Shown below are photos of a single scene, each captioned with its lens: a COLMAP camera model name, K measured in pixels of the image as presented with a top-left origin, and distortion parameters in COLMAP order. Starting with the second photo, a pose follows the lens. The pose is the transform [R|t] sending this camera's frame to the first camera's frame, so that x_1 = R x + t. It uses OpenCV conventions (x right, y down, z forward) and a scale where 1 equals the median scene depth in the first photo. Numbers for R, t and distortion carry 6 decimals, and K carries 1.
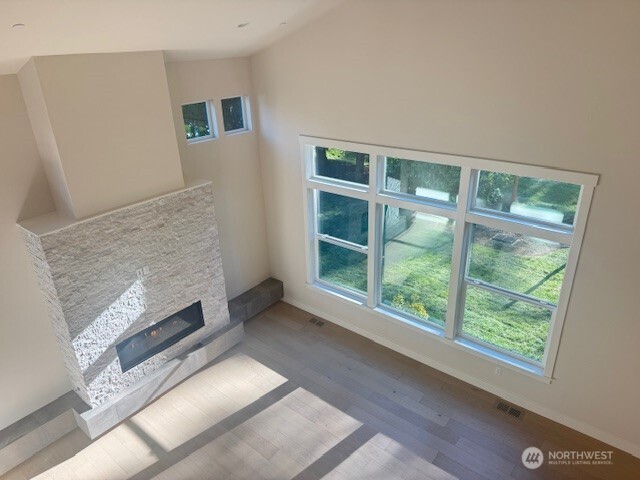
lens RADIAL K [[463.8, 0, 320.0], [0, 463.8, 240.0], [0, 0, 1]] dist [0.063421, -0.000915]
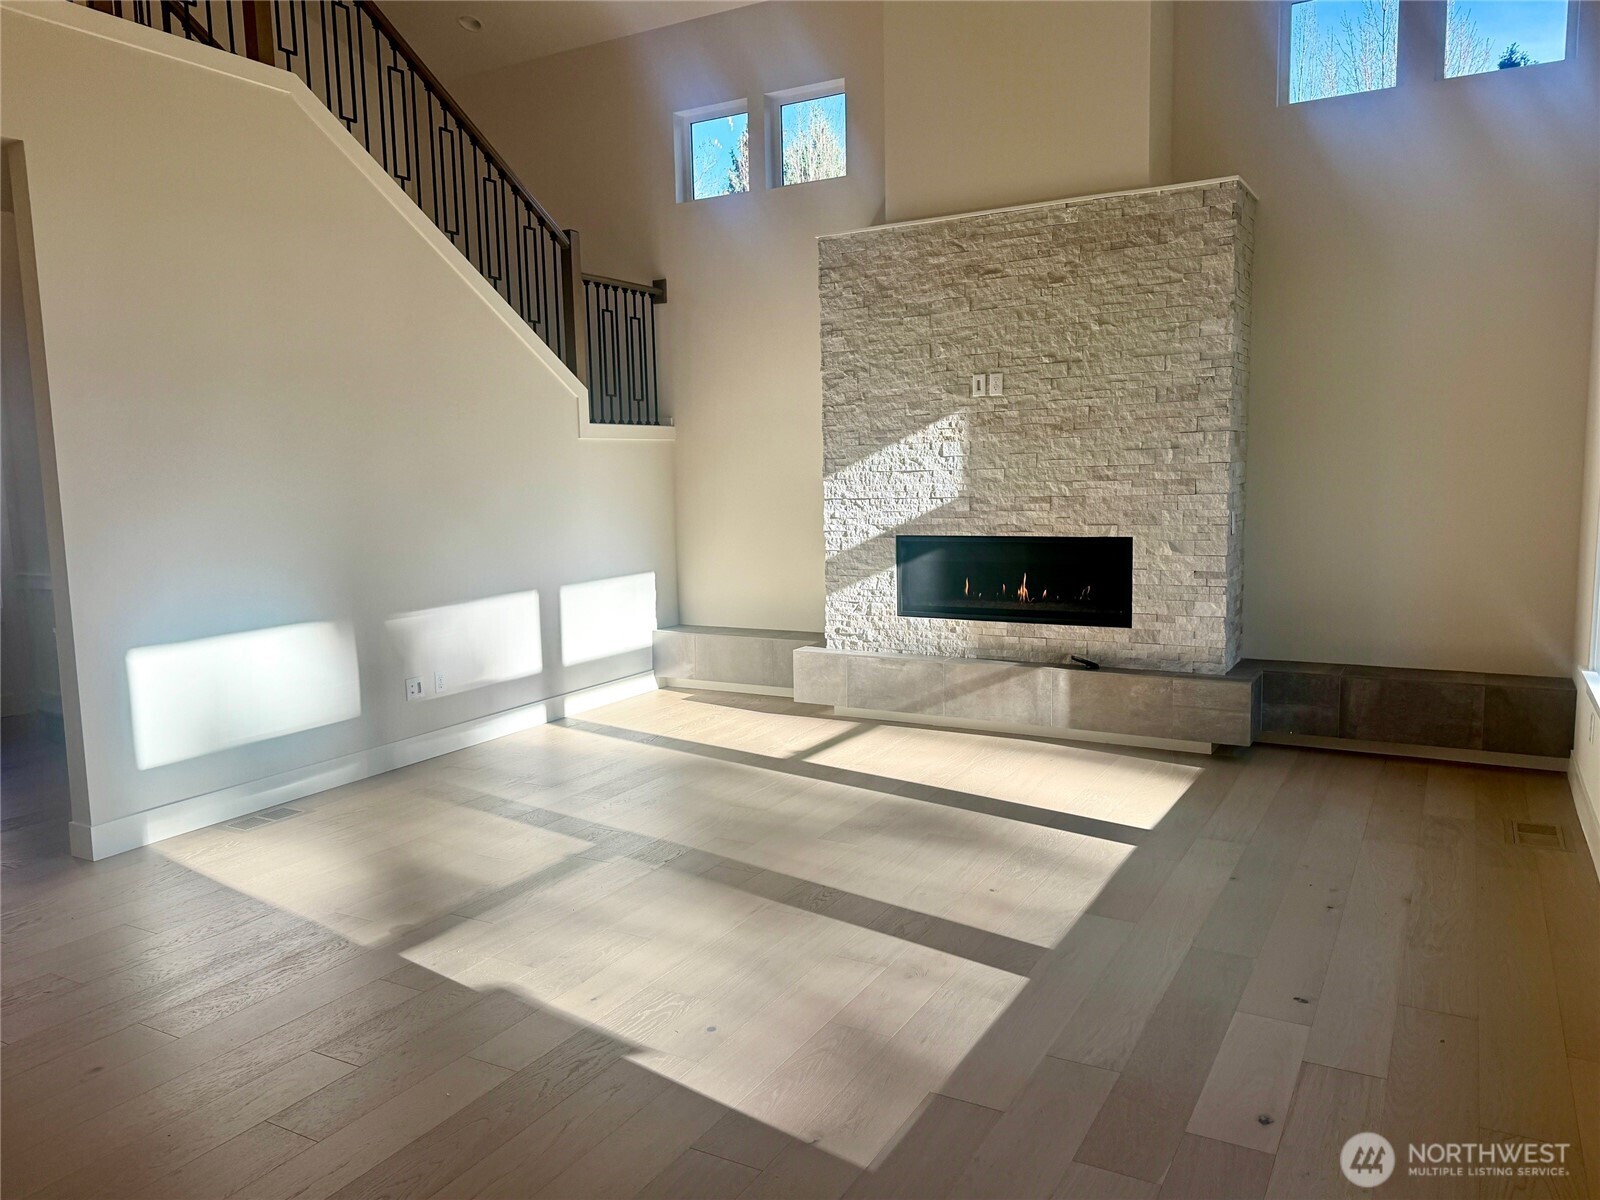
lens RADIAL K [[1159.6, 0, 800.0], [0, 1159.6, 600.0], [0, 0, 1]] dist [0.063421, -0.000915]
pose [[0.169230, 0.149904, -0.974110, 0.626351], [-0.390974, 0.917481, 0.073267, 0.230967], [0.904710, 0.368452, 0.213874, 0.696499]]
